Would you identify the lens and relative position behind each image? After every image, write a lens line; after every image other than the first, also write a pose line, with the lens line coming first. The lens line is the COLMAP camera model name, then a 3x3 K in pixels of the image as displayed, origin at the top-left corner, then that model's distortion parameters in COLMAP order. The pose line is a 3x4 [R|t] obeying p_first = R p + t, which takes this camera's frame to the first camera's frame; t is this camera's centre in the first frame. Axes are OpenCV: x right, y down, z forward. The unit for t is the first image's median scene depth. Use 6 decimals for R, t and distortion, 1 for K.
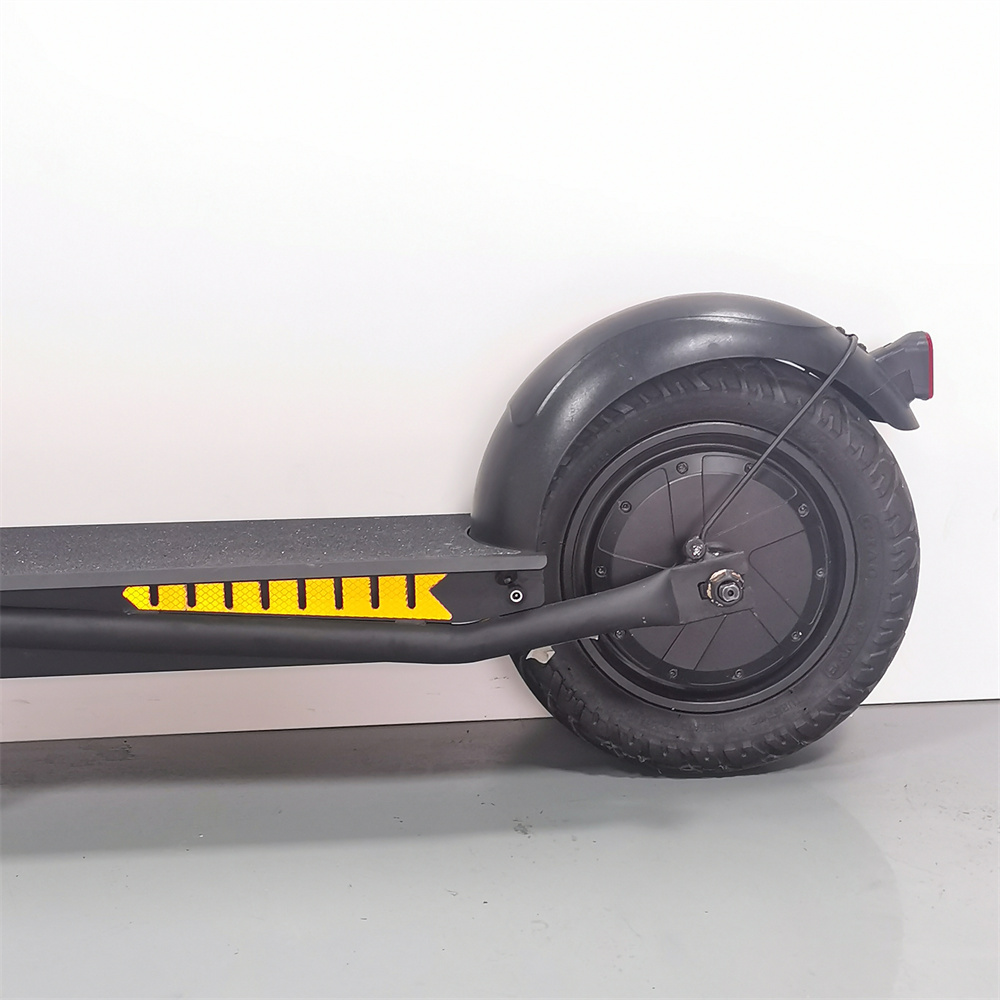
lens RADIAL K [[1745.8, 0, 523.8], [0, 1745.8, 534.3], [0, 0, 1]] dist [0.042769, 0.200275]
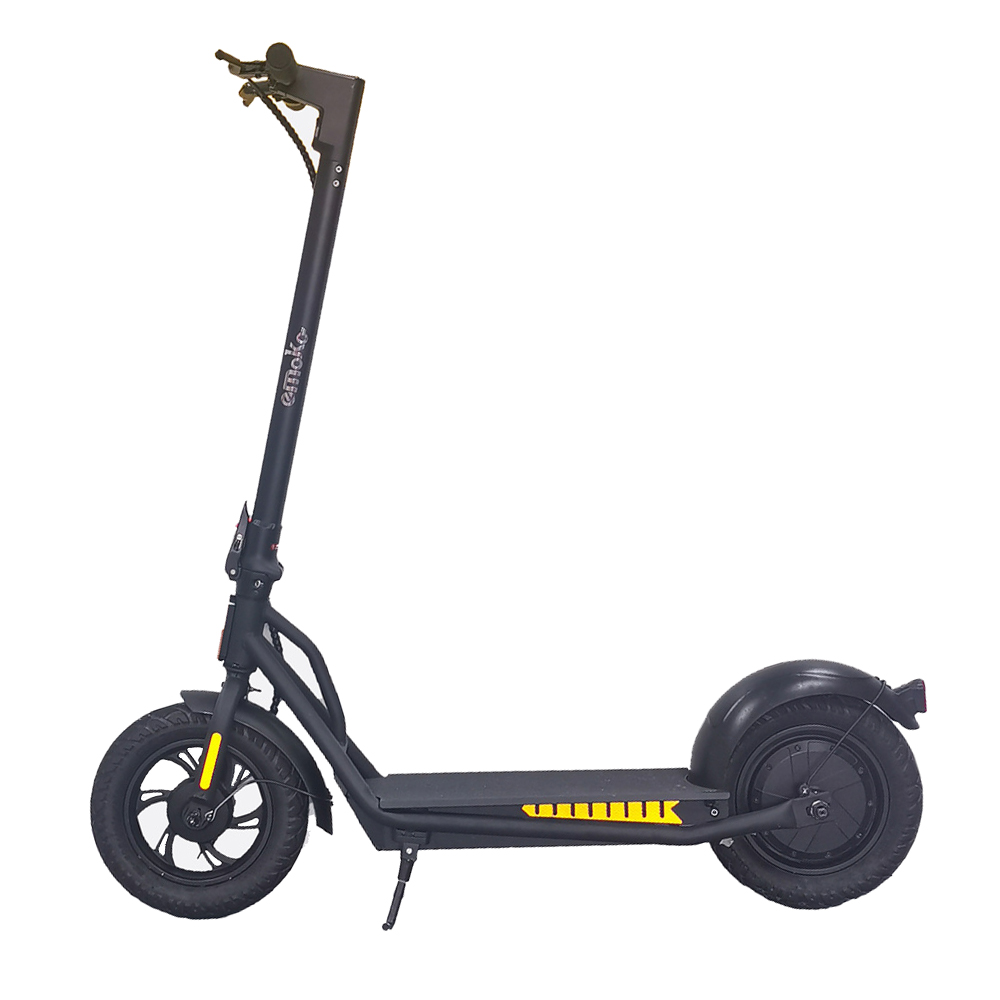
lens RADIAL K [[1829.9, 0, 467.6], [0, 1829.9, 554.1], [0, 0, 1]] dist [0.044387, 0.220287]
pose [[0.995736, 0.000792, -0.092245, -0.089494], [-0.010520, 0.994414, -0.105023, -0.034535], [0.091647, 0.105546, 0.990182, -1.111651]]
